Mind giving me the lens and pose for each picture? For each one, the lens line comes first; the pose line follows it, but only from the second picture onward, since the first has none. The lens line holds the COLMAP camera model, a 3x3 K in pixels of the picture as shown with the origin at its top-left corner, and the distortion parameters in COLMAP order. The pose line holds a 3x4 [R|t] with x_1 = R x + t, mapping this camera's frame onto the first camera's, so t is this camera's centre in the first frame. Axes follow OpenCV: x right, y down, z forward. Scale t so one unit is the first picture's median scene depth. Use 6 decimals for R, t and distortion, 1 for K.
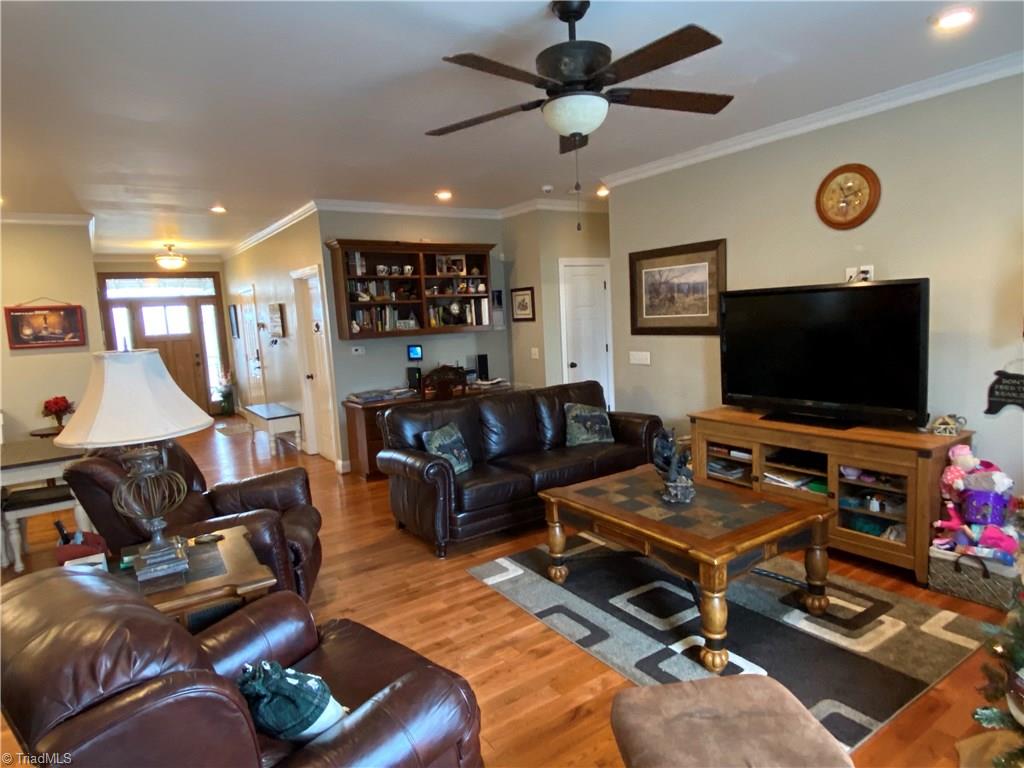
lens RADIAL K [[615.2, 0, 516.1], [0, 615.2, 389.7], [0, 0, 1]] dist [0.037757, -0.043278]
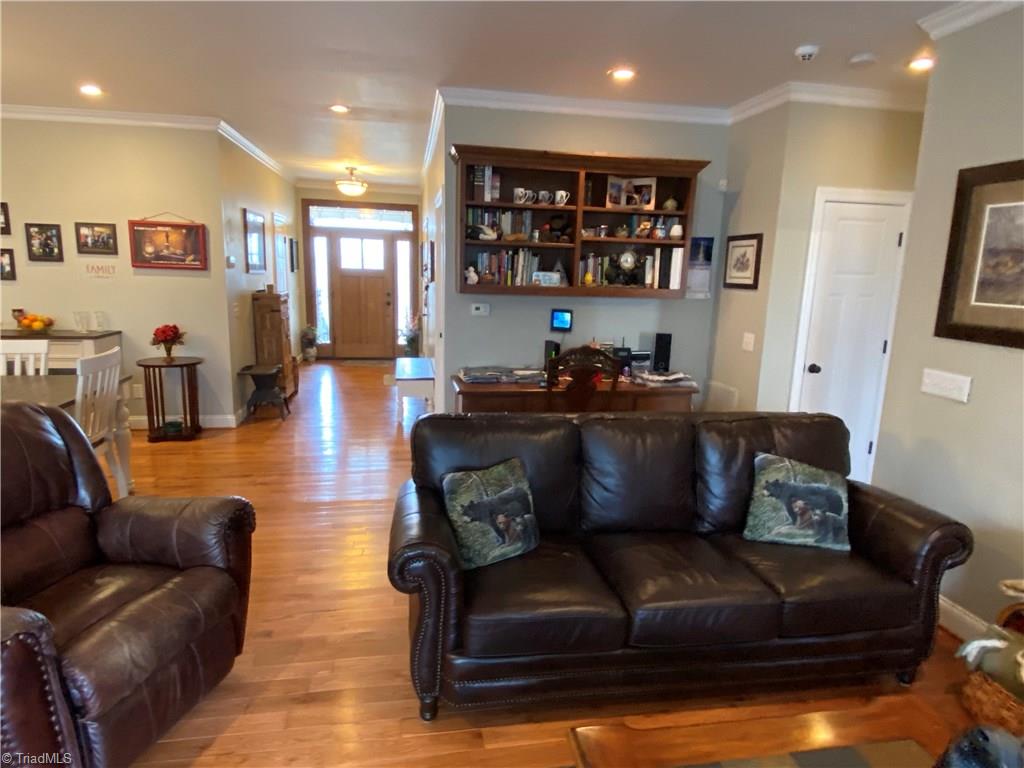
lens RADIAL K [[615.2, 0, 506.3], [0, 615.2, 385.5], [0, 0, 1]] dist [0.037757, -0.043278]
pose [[0.904779, 0.155119, -0.396627, 0.070187], [-0.129228, 0.987396, 0.091373, -0.045124], [0.405802, -0.031417, 0.913421, 0.355963]]
